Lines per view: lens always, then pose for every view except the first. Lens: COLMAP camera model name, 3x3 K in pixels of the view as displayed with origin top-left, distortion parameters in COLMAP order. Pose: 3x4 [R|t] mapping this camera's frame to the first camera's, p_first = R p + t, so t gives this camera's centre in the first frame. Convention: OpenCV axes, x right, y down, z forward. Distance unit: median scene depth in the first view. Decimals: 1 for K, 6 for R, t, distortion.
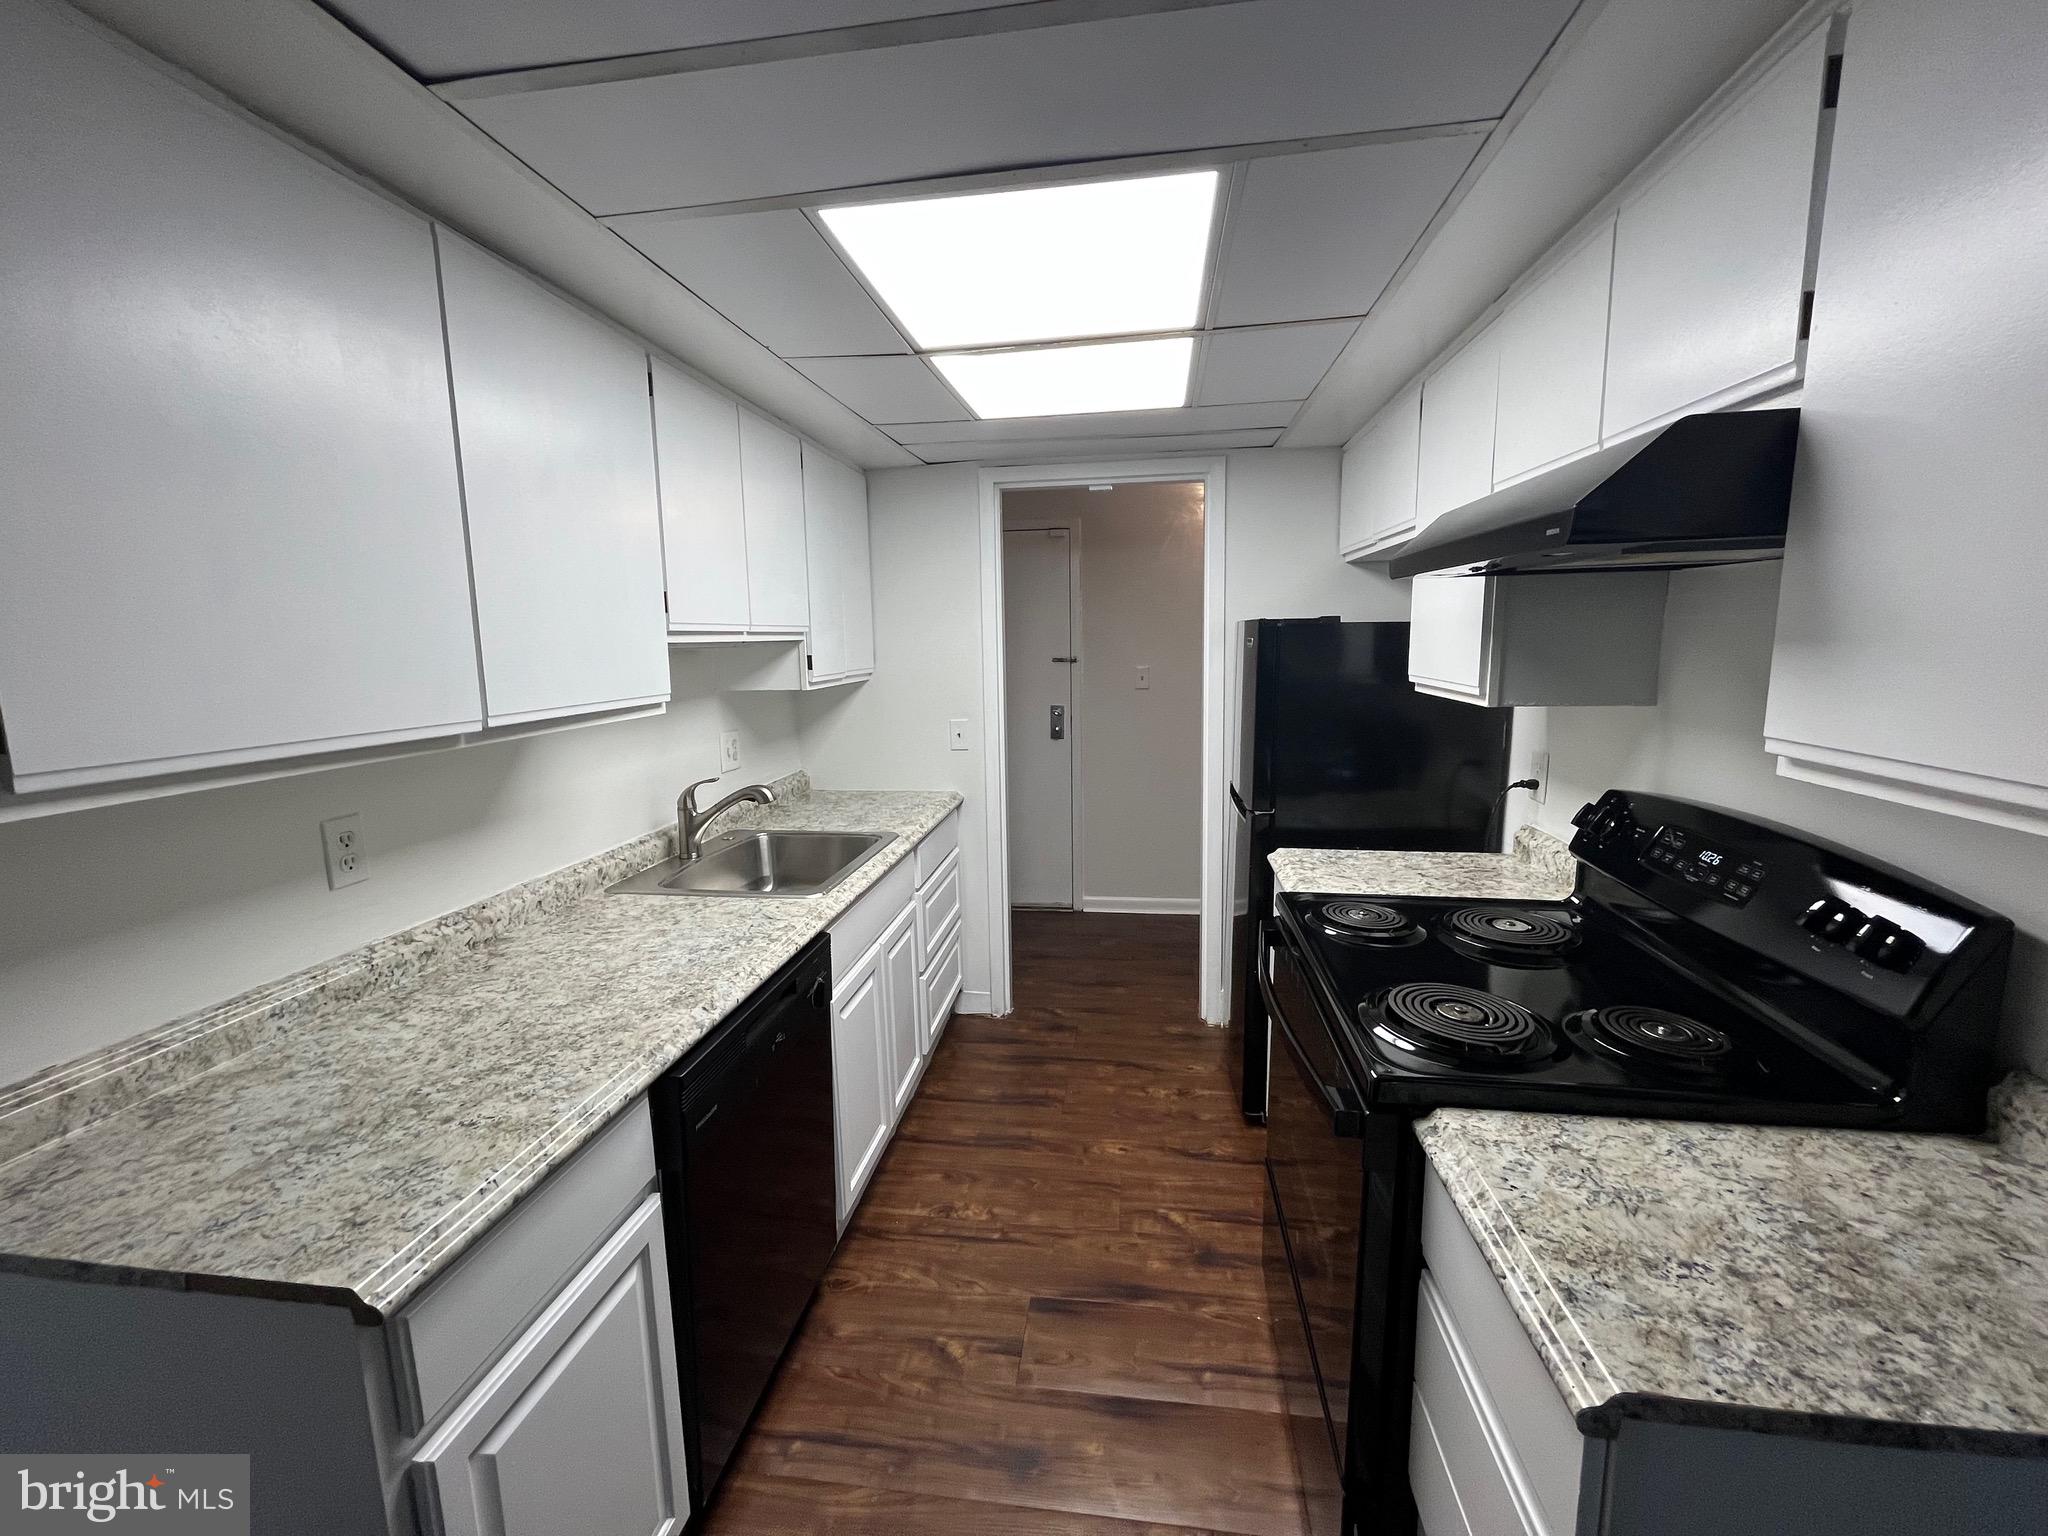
lens RADIAL K [[832.4, 0, 1024.0], [0, 832.4, 768.0], [0, 0, 1]] dist [0.000019, -0.000107]
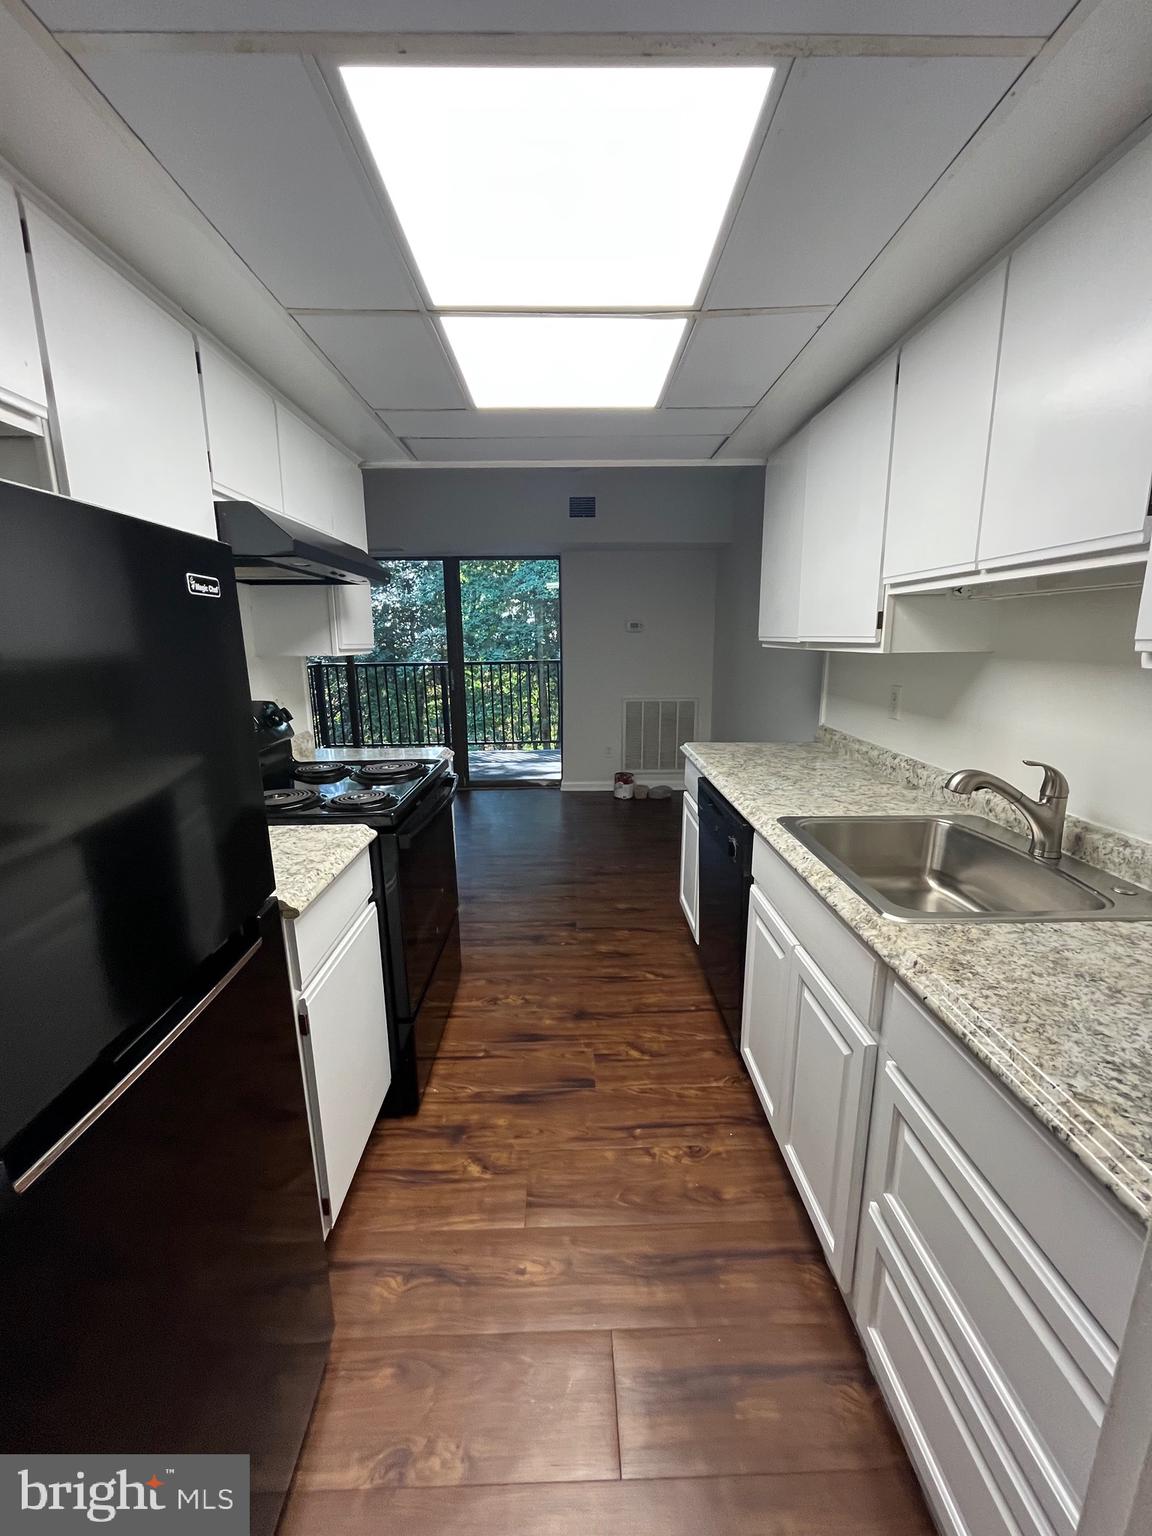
lens RADIAL K [[618.7, 0, 580.7], [0, 618.7, 773.0], [0, 0, 1]] dist [-0.002774, -0.000429]
pose [[-0.986969, 0.058686, -0.149830, 0.157992], [-0.000066, 0.930975, 0.365084, -0.227108], [0.160913, 0.360336, -0.918839, 1.769158]]
